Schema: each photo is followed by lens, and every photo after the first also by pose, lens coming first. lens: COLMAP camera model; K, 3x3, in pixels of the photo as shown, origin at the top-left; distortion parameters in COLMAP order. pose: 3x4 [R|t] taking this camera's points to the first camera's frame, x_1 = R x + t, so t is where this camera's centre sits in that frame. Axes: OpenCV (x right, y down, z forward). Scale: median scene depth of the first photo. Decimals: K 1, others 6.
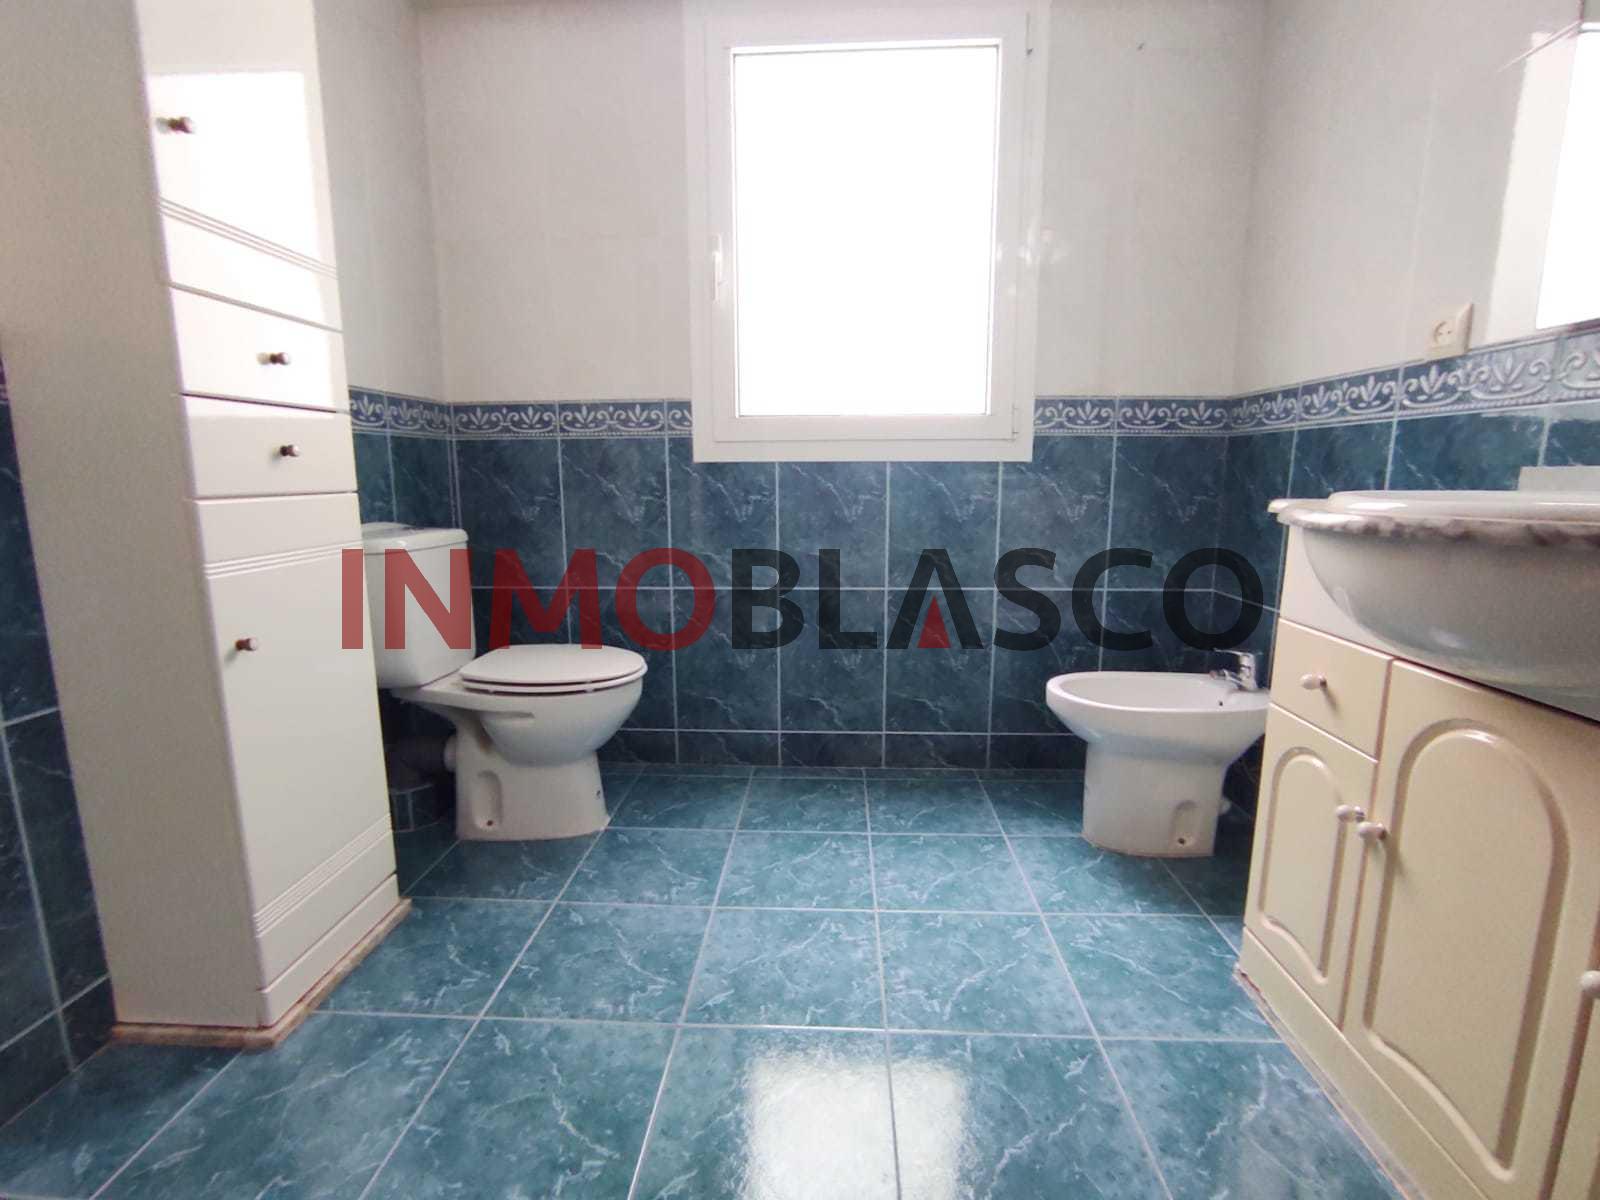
lens RADIAL K [[734.8, 0, 810.7], [0, 734.8, 603.6], [0, 0, 1]] dist [-0.009387, 0.001220]
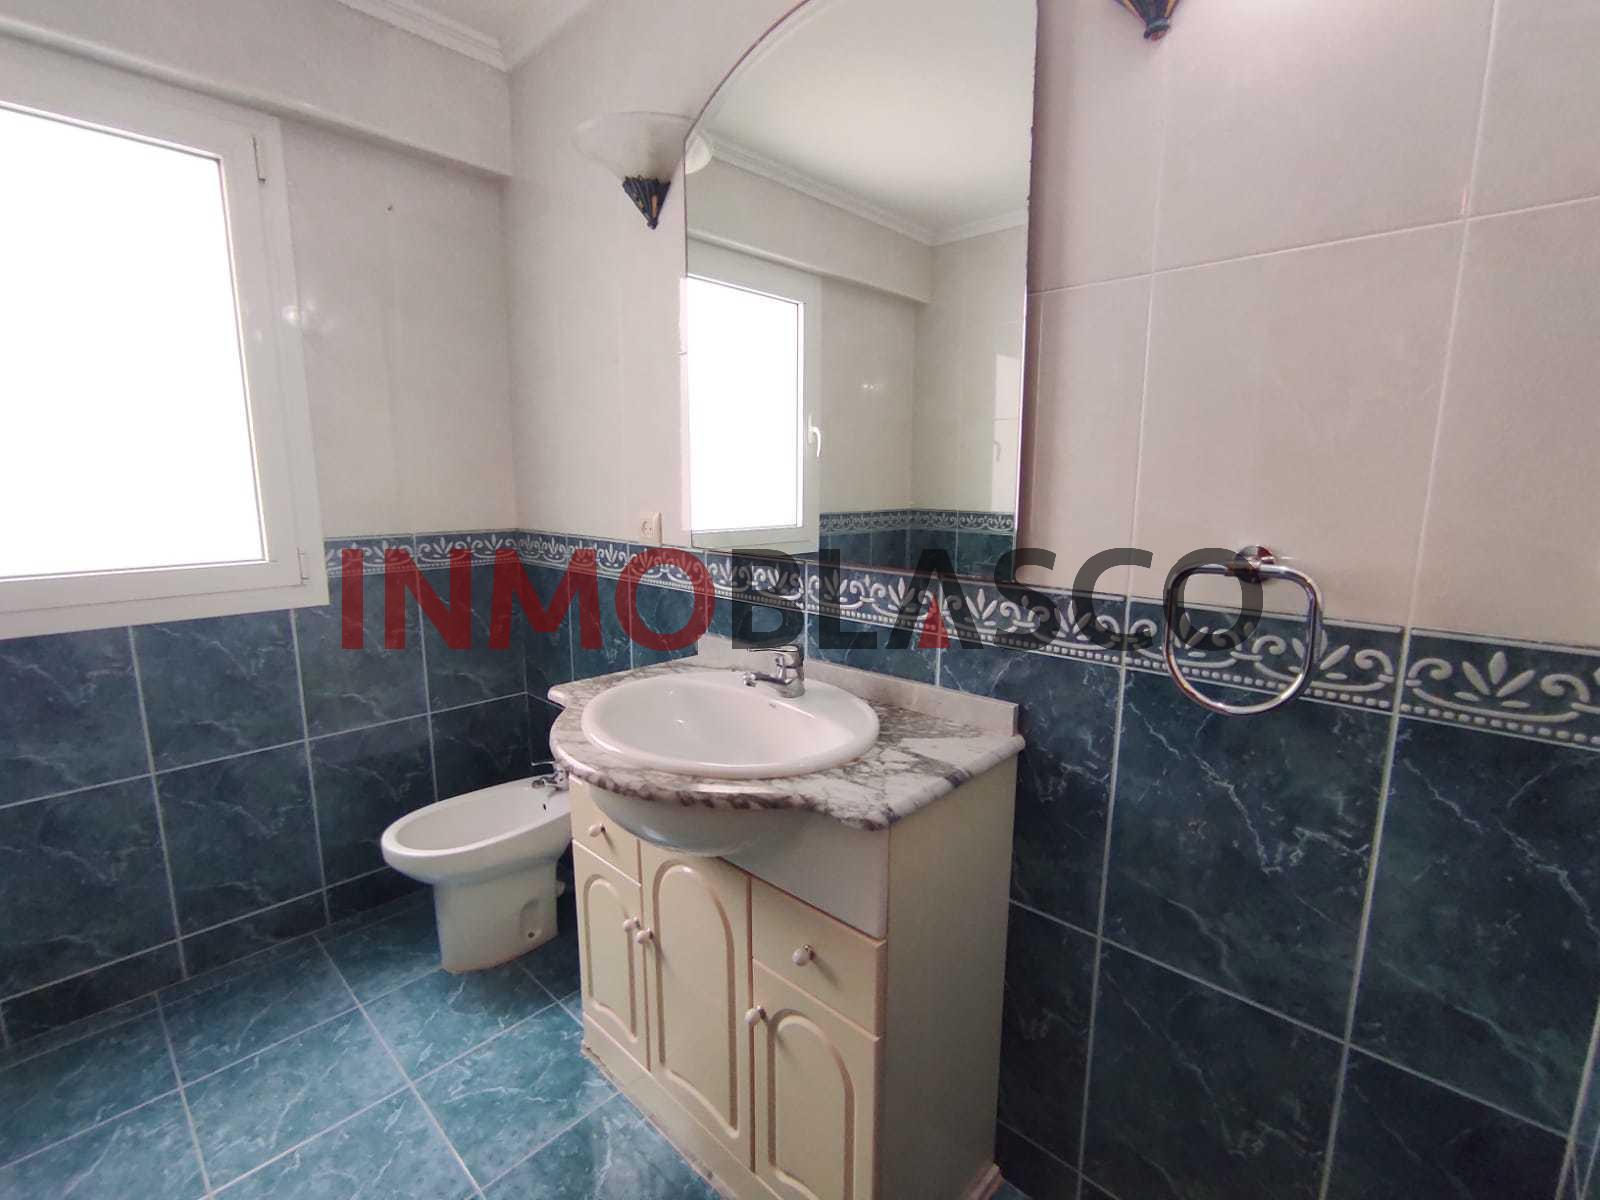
lens RADIAL K [[734.8, 0, 804.2], [0, 734.8, 593.5], [0, 0, 1]] dist [-0.009387, 0.001220]
pose [[0.657047, -0.119575, 0.744306, -0.002800], [0.128940, 0.990616, 0.045322, -0.198875], [-0.742741, 0.066192, 0.666299, -0.117438]]
